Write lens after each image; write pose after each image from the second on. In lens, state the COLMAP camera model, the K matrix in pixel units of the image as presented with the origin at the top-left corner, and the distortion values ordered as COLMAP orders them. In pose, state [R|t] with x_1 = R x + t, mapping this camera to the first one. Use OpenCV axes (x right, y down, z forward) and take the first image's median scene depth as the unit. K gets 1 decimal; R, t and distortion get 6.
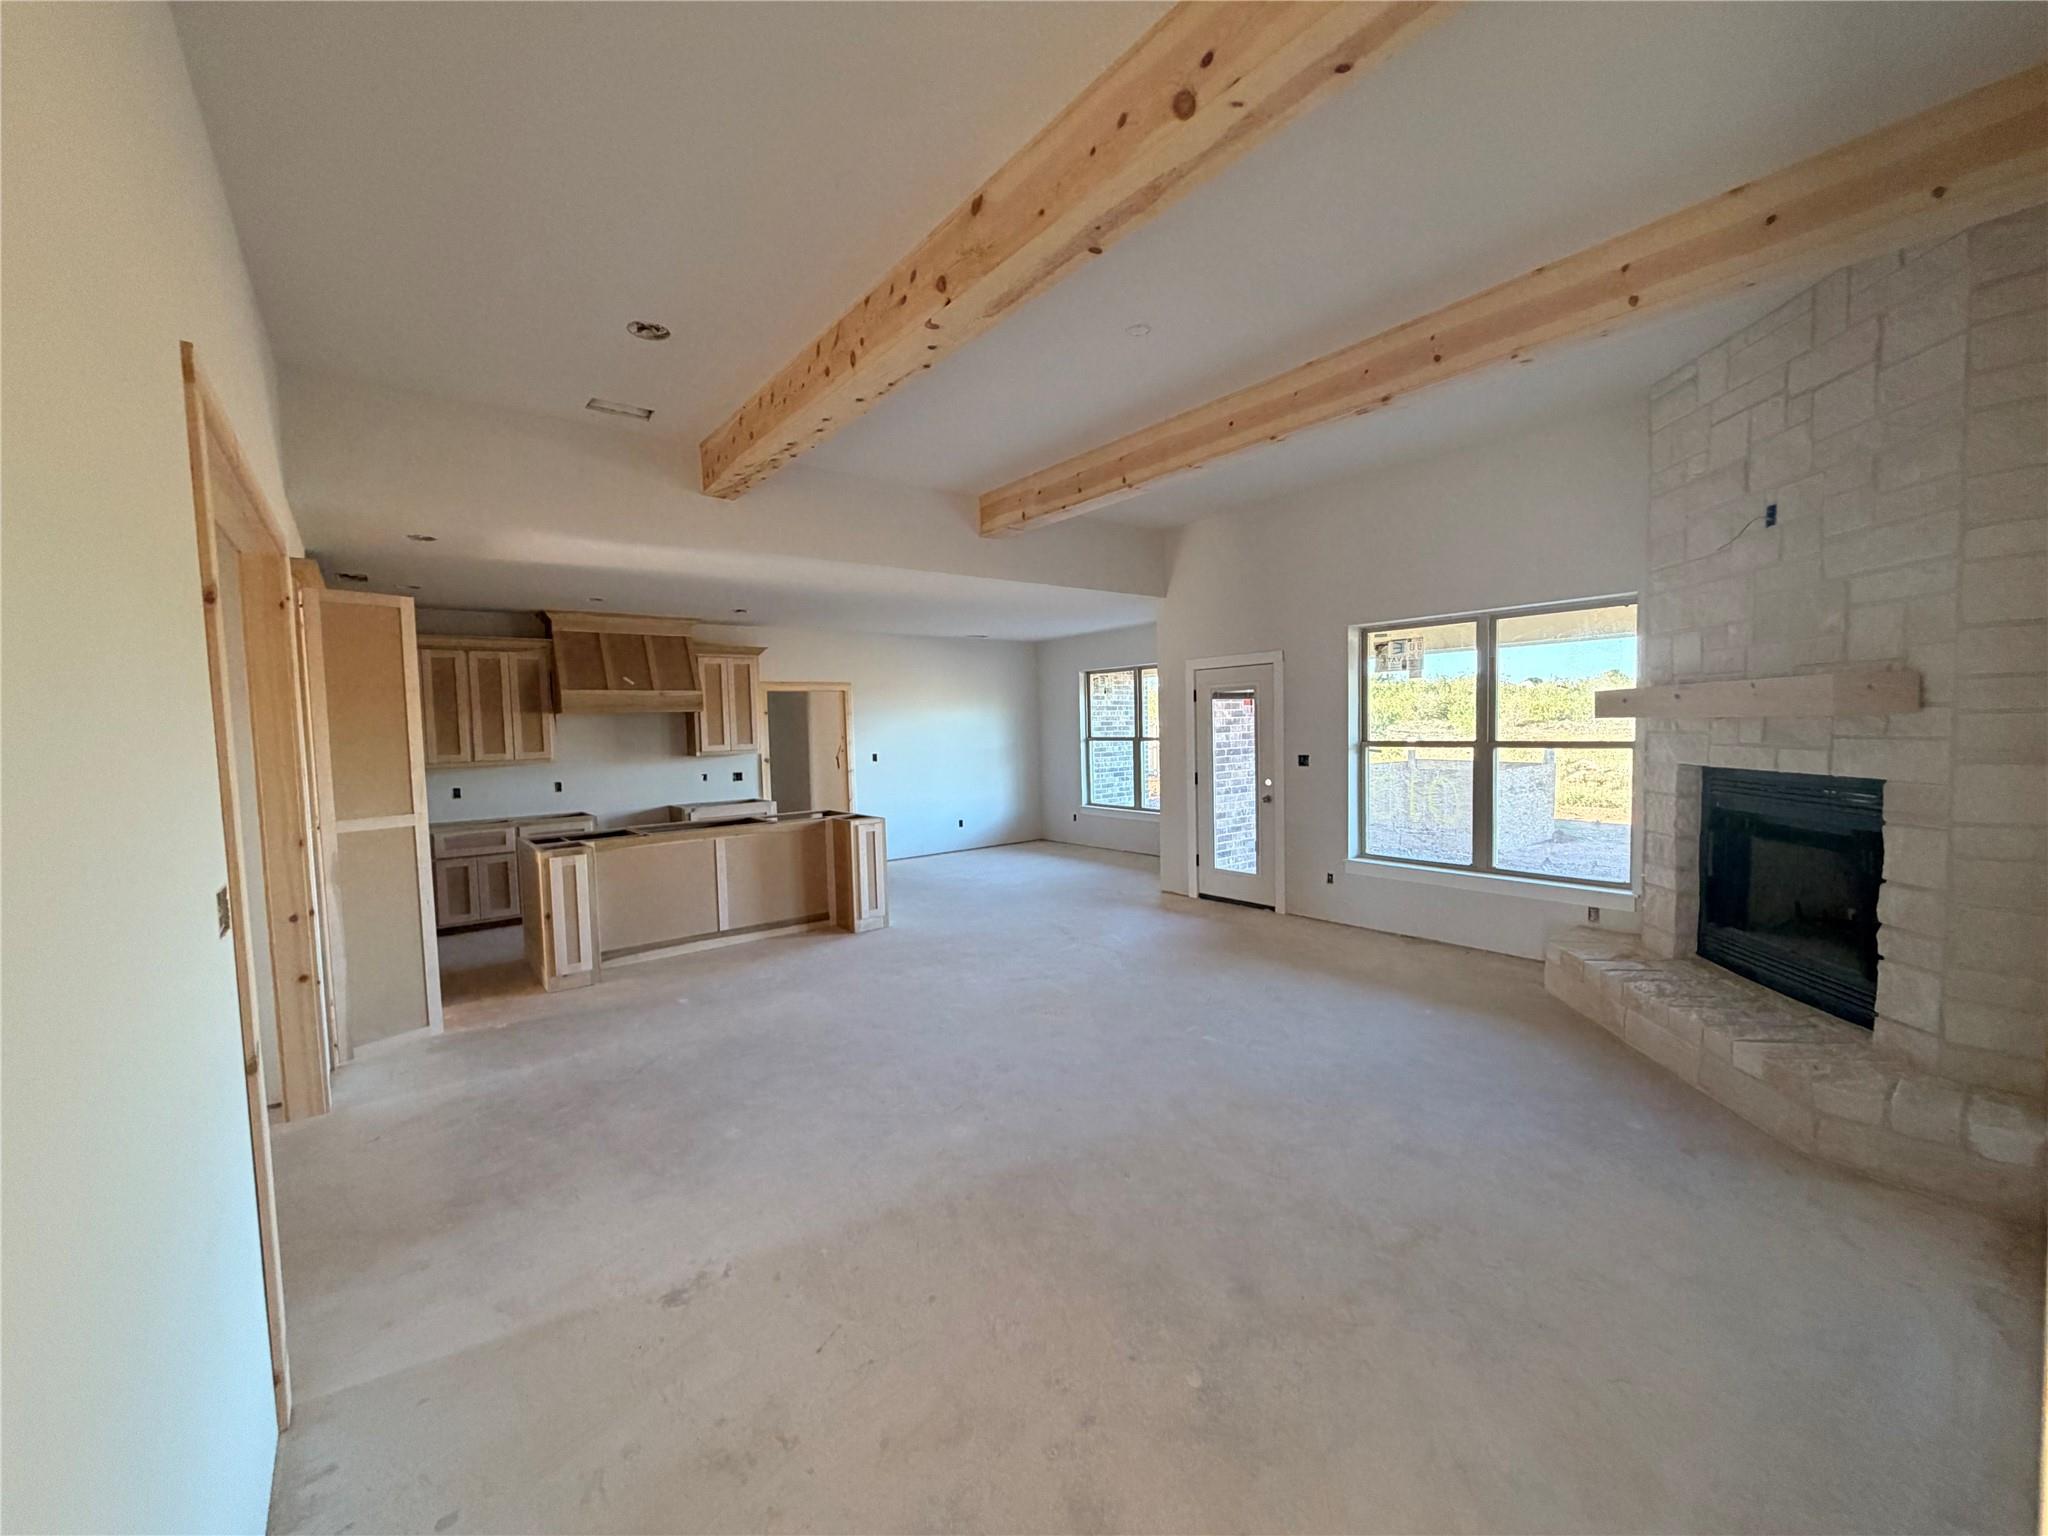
lens RADIAL K [[819.8, 0, 1021.5], [0, 819.8, 775.9], [0, 0, 1]] dist [-0.001125, 0.000059]
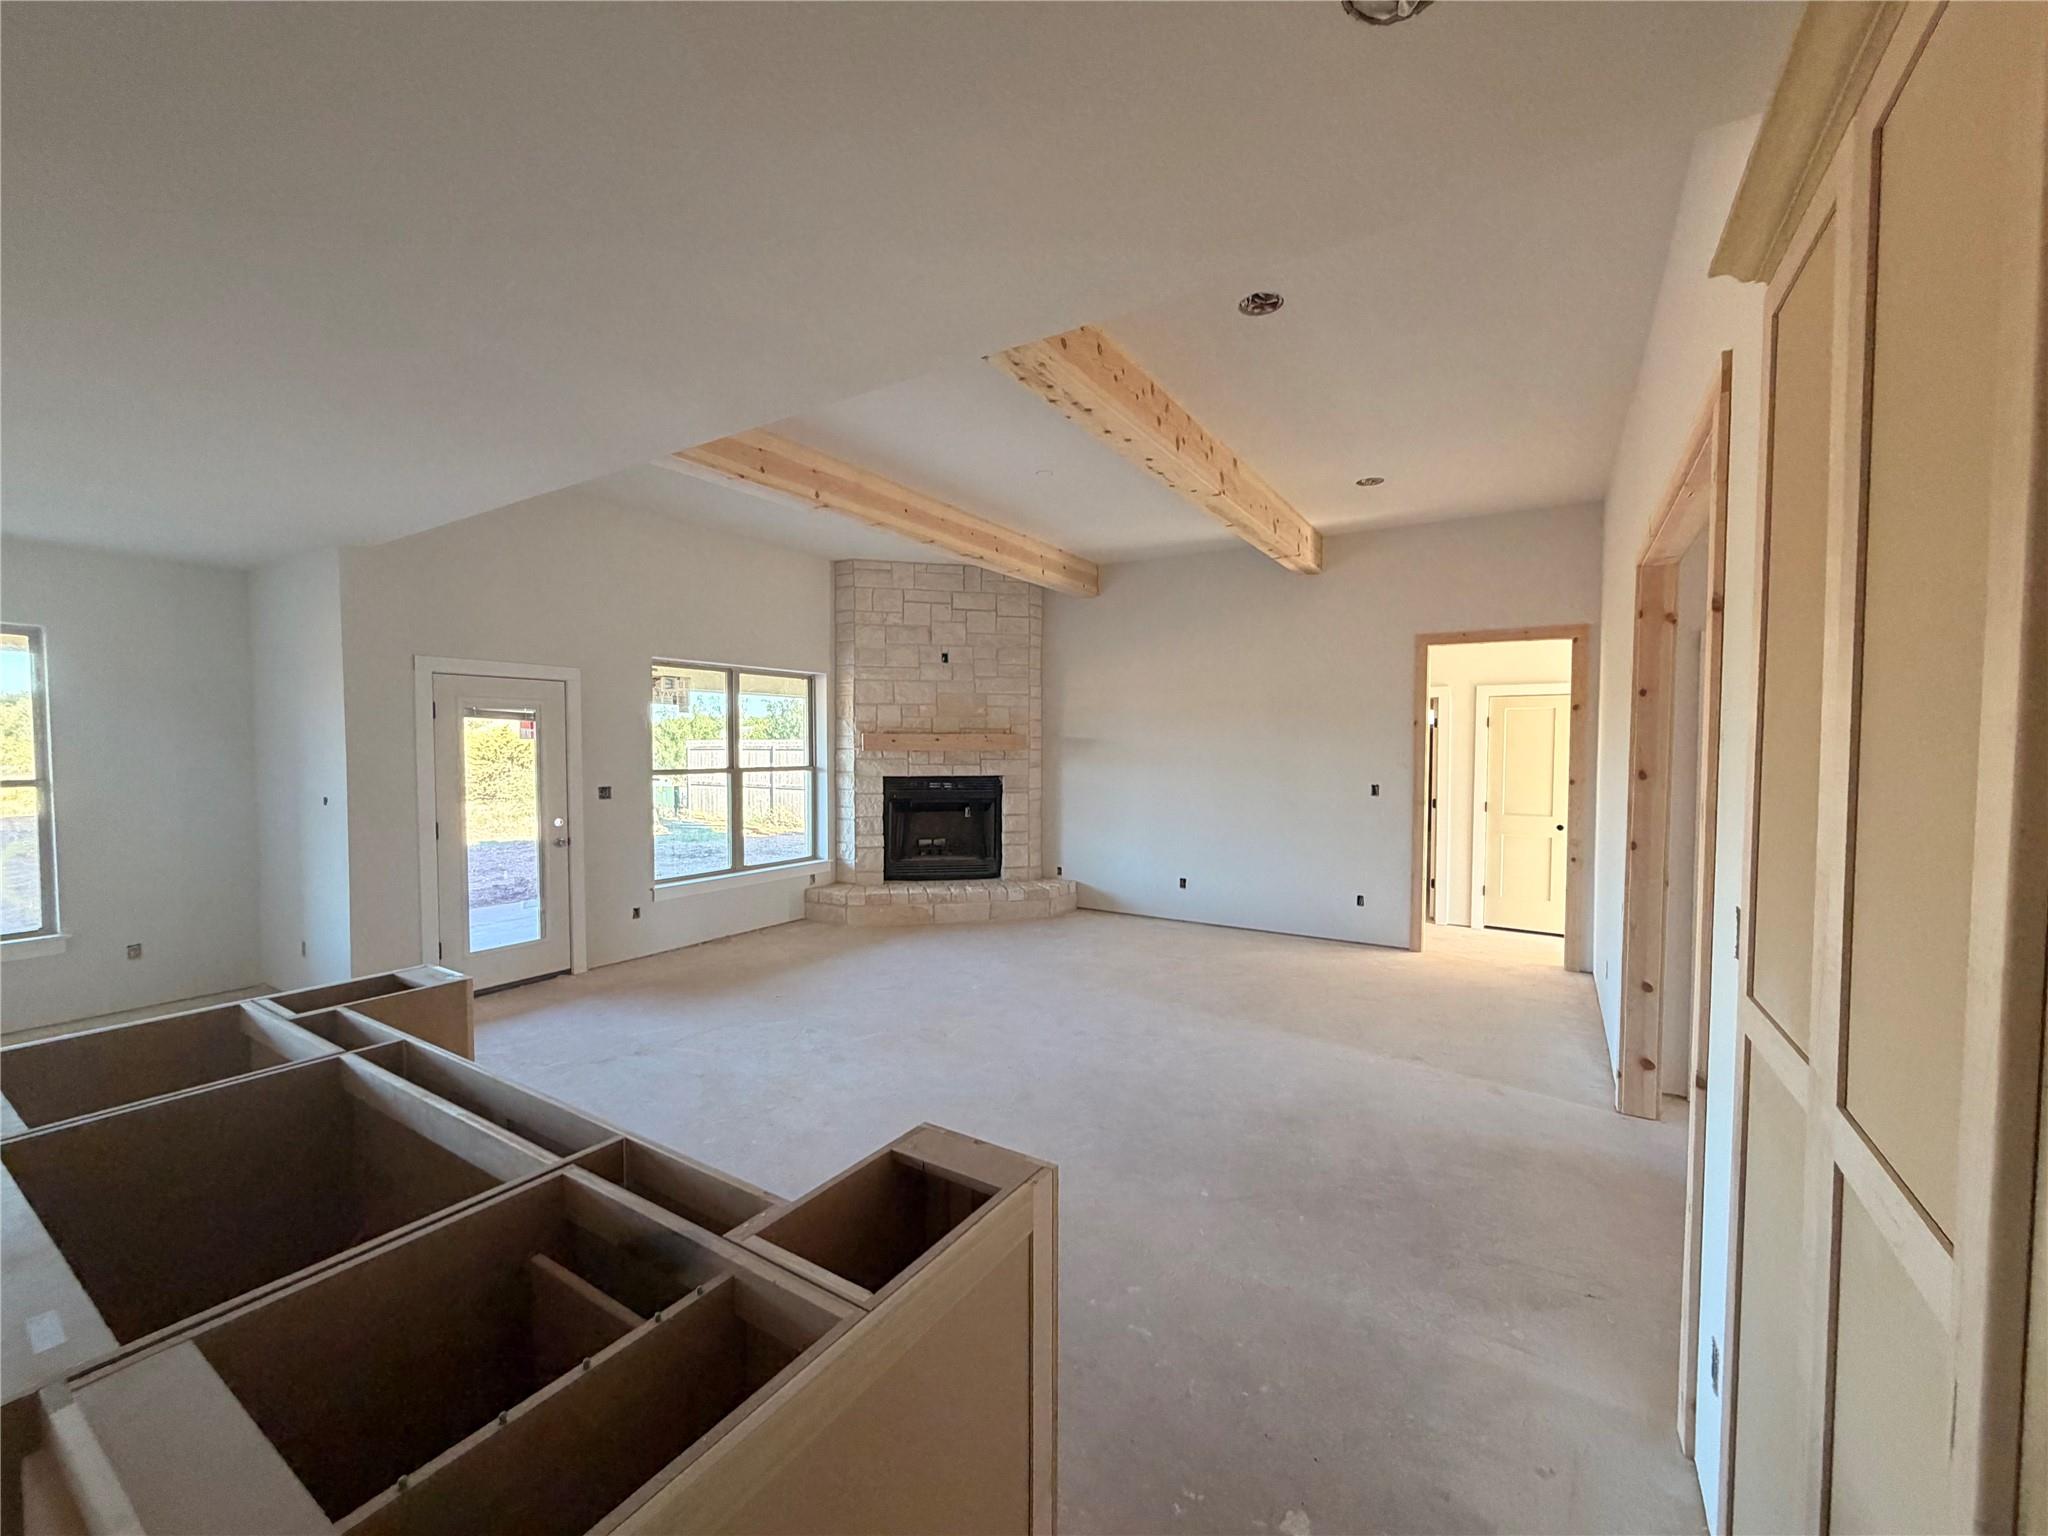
lens RADIAL K [[819.8, 0, 1021.5], [0, 819.8, 775.9], [0, 0, 1]] dist [-0.001125, 0.000059]
pose [[-0.333496, -0.012849, 0.942664, -0.711037], [0.063995, 0.997292, 0.036234, -0.043403], [-0.940577, 0.072410, -0.331770, 0.921672]]
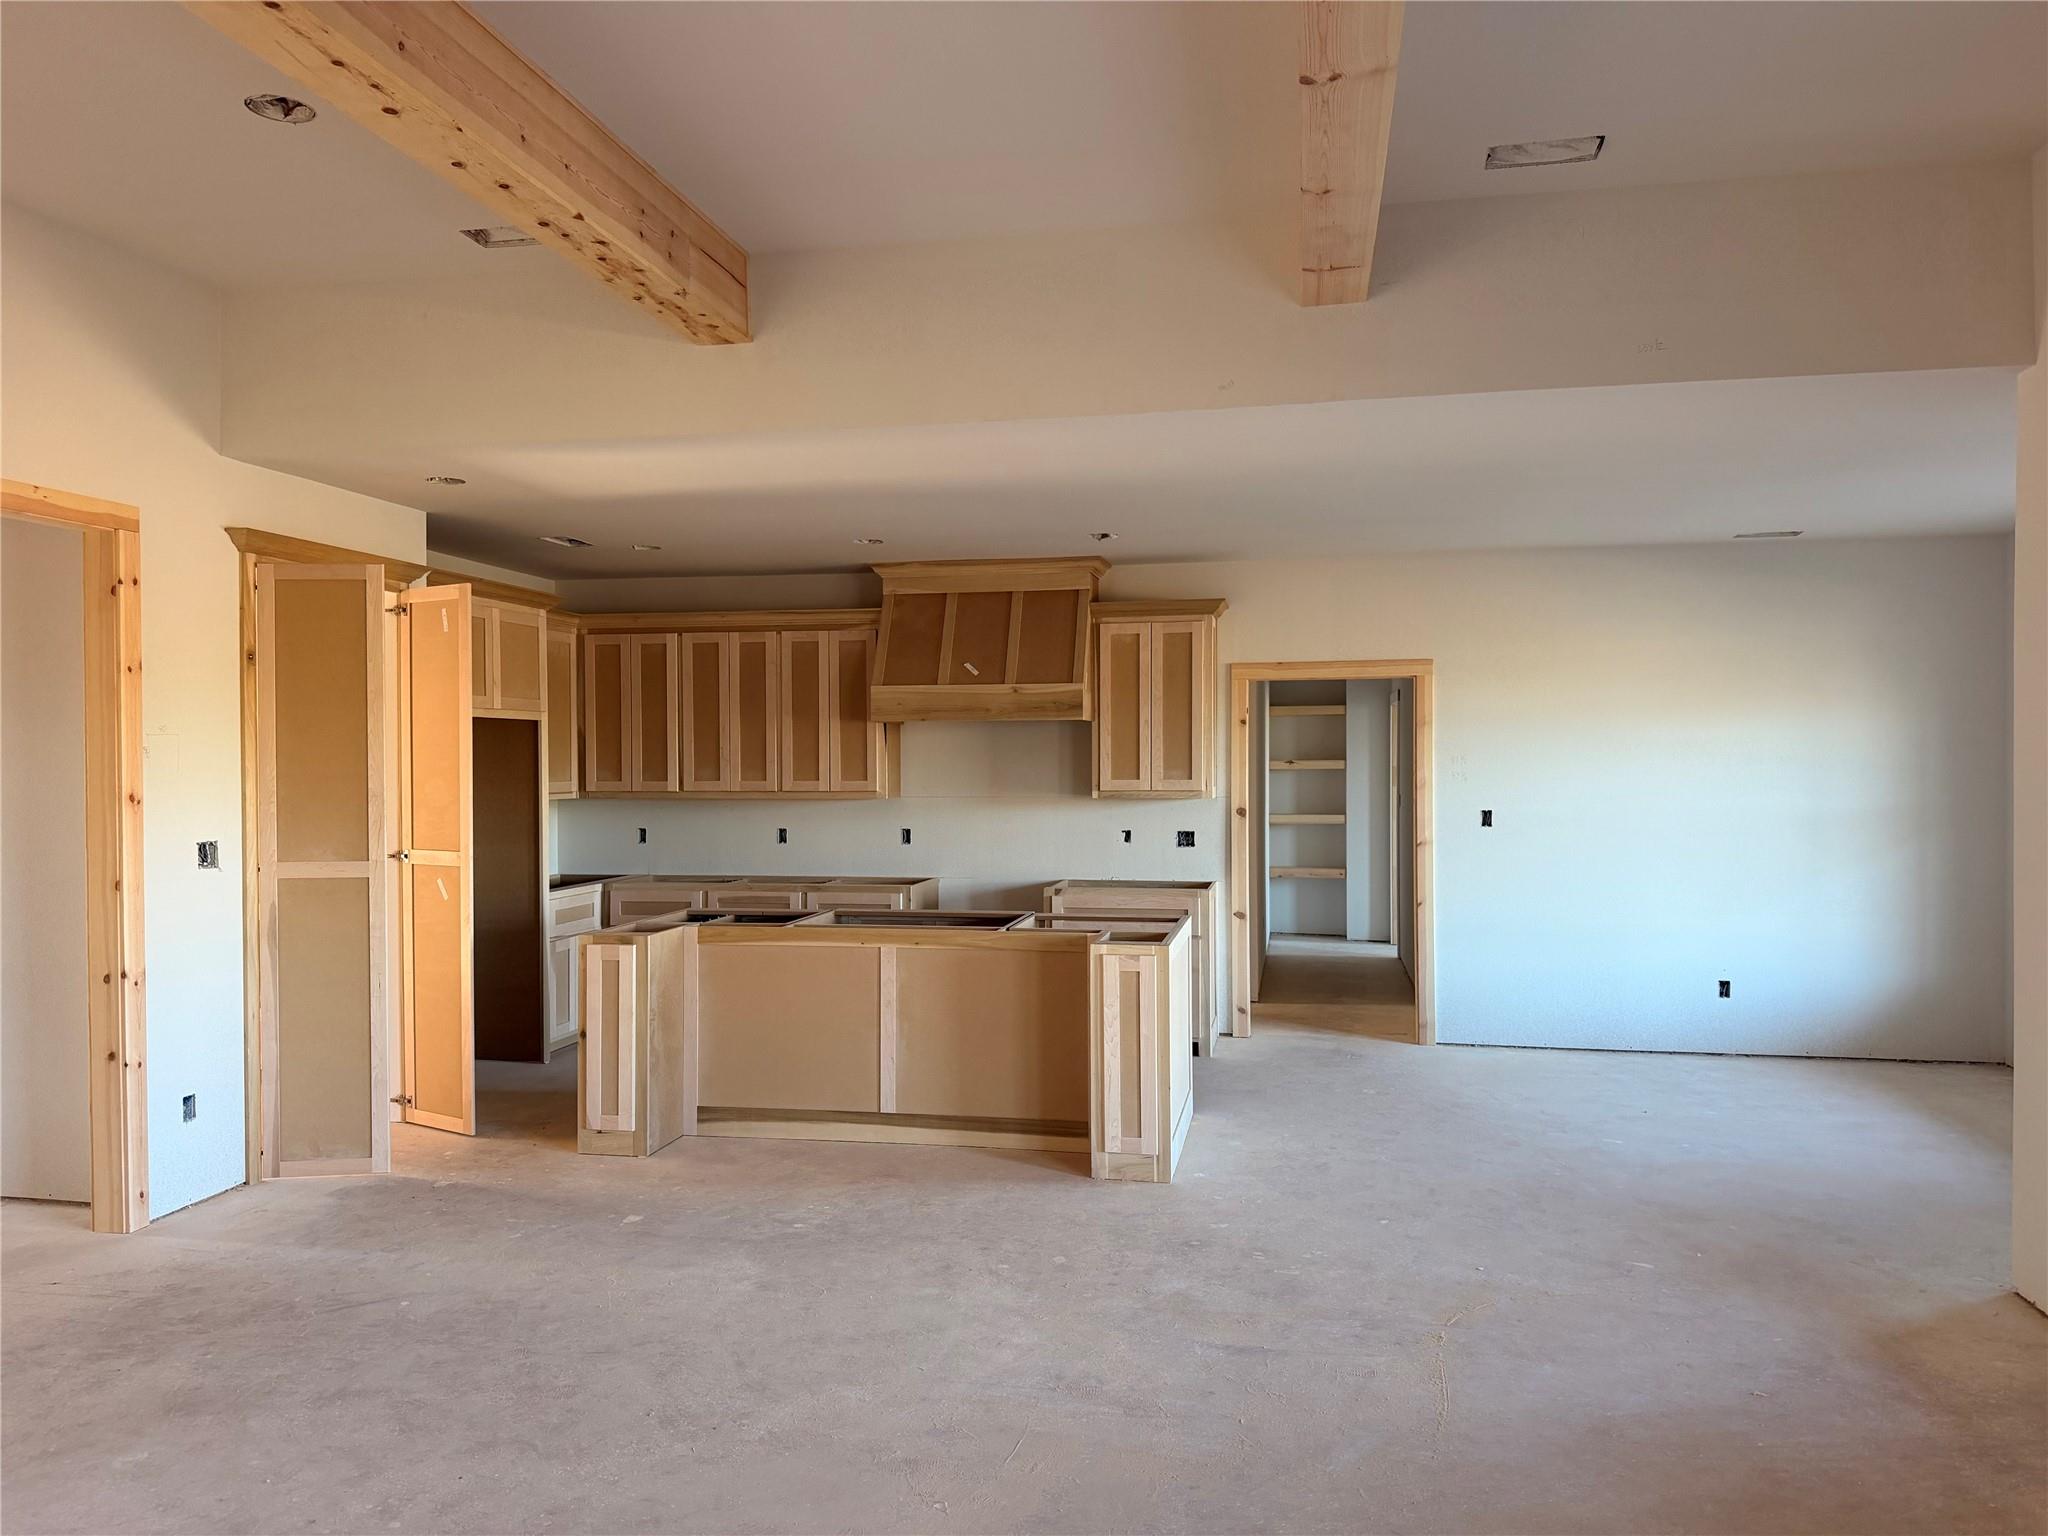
lens RADIAL K [[1435.3, 0, 1017.0], [0, 1435.3, 776.0], [0, 0, 1]] dist [0.180243, -0.286201]
pose [[0.639316, 0.033303, -0.768222, 0.447344], [-0.060304, 0.998156, -0.006914, -0.038926], [0.766576, 0.050746, 0.640146, 0.429537]]
